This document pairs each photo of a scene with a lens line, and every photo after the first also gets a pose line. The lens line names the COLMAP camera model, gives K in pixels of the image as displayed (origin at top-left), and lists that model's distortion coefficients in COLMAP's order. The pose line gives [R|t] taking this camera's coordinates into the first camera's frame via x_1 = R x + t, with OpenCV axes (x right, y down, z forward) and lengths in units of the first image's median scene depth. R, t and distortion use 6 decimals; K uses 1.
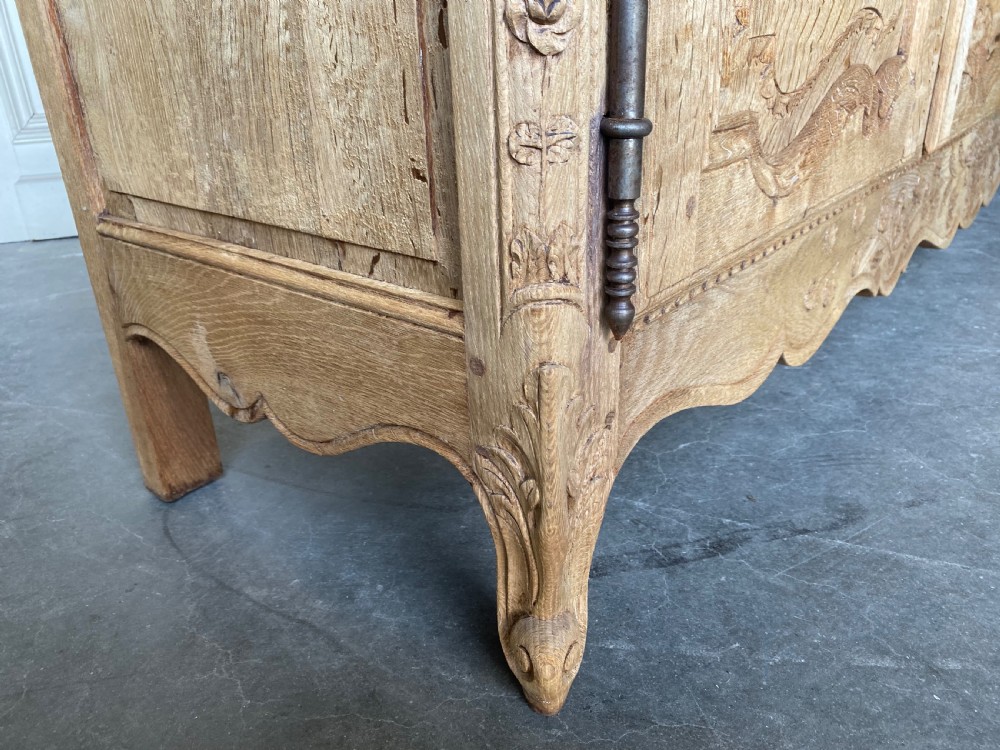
lens RADIAL K [[777.2, 0, 501.5], [0, 777.2, 375.3], [0, 0, 1]] dist [0.009765, -0.003299]
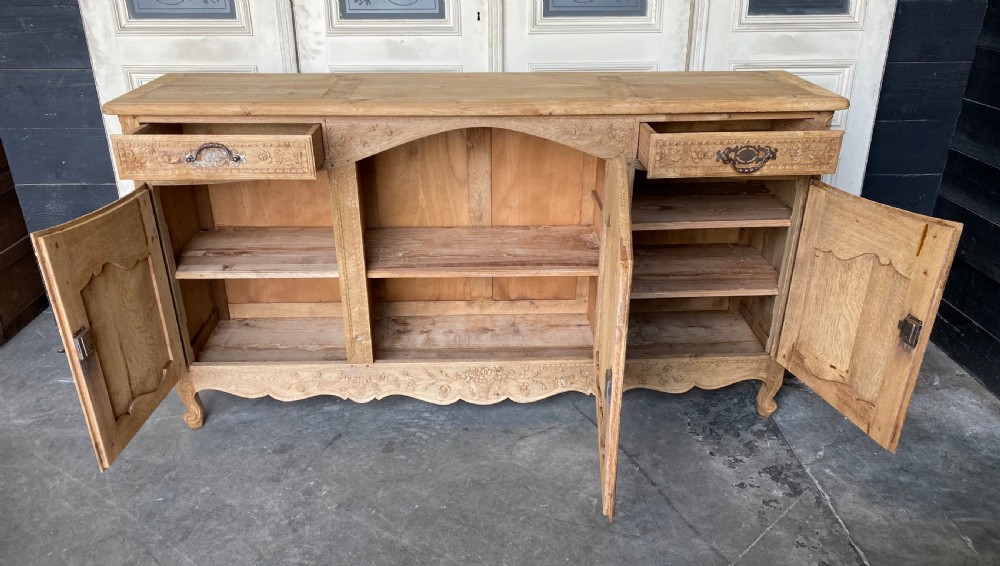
lens RADIAL K [[774.1, 0, 501.8], [0, 774.1, 318.6], [0, 0, 1]] dist [0.021502, -0.024526]
pose [[0.950379, 0.171423, -0.259601, 2.049627], [-0.162004, 0.985118, 0.057423, -1.642284], [0.265582, -0.012517, 0.964007, -1.950967]]
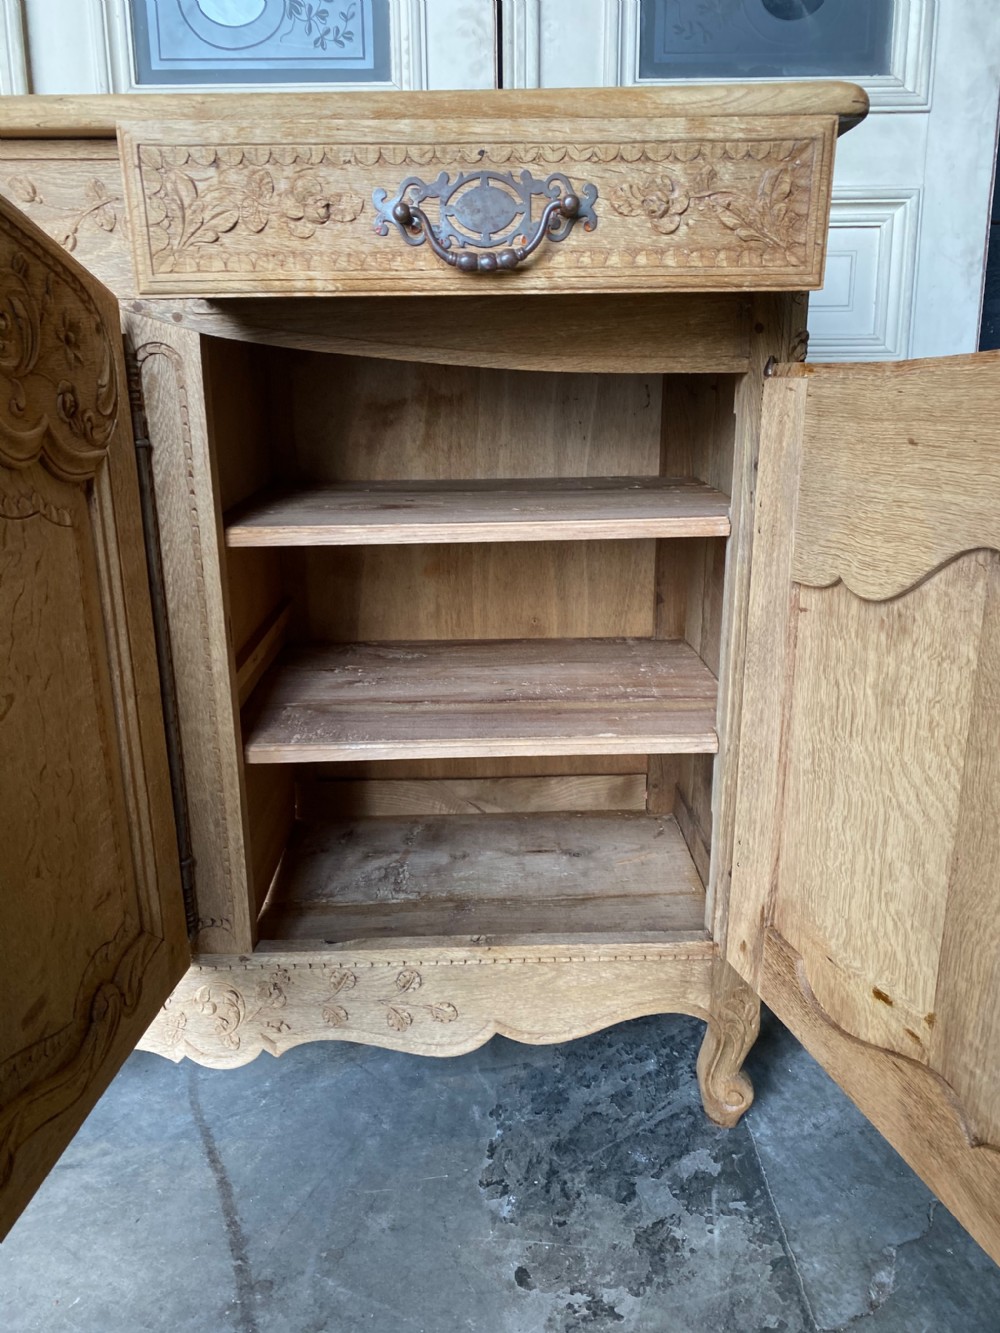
lens RADIAL K [[1036.0, 0, 491.6], [0, 1036.0, 648.5], [0, 0, 1]] dist [0.009765, -0.003299]
pose [[0.942059, 0.116428, -0.314593, 2.628399], [-0.162775, 0.978683, -0.125234, -1.656732], [0.293306, 0.169185, 0.940929, 1.076238]]
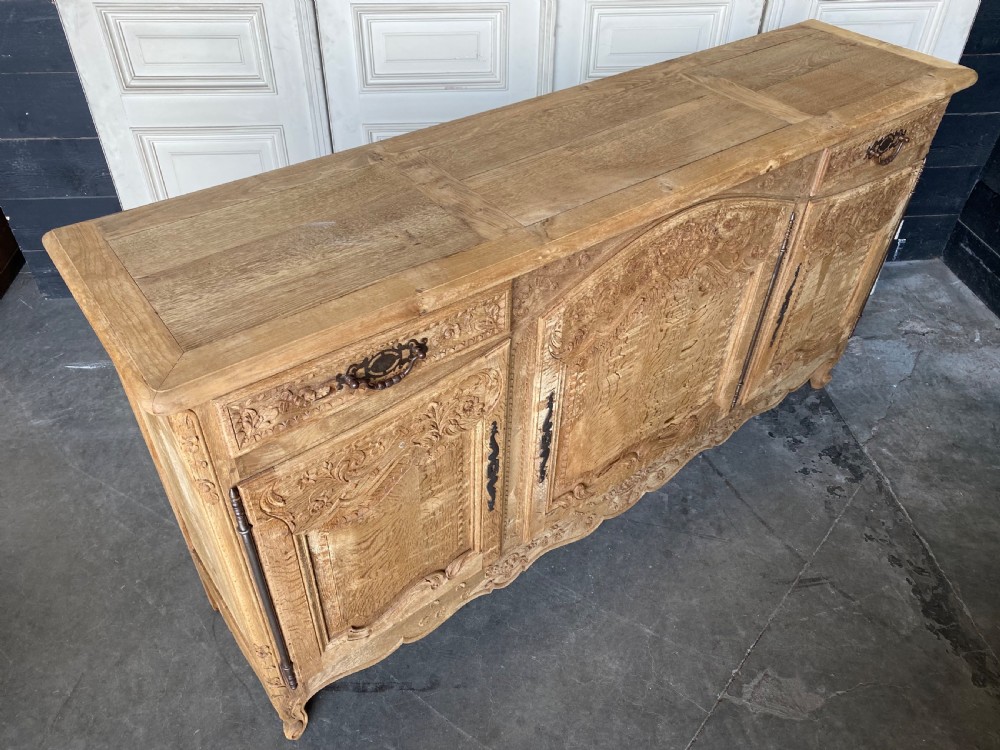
lens RADIAL K [[777.2, 0, 502.3], [0, 777.2, 376.0], [0, 0, 1]] dist [0.009765, -0.003299]
pose [[0.970637, 0.199065, -0.135042, 1.109406], [-0.151097, 0.941373, 0.301639, -2.322493], [0.187171, -0.272378, 0.943810, -1.734719]]
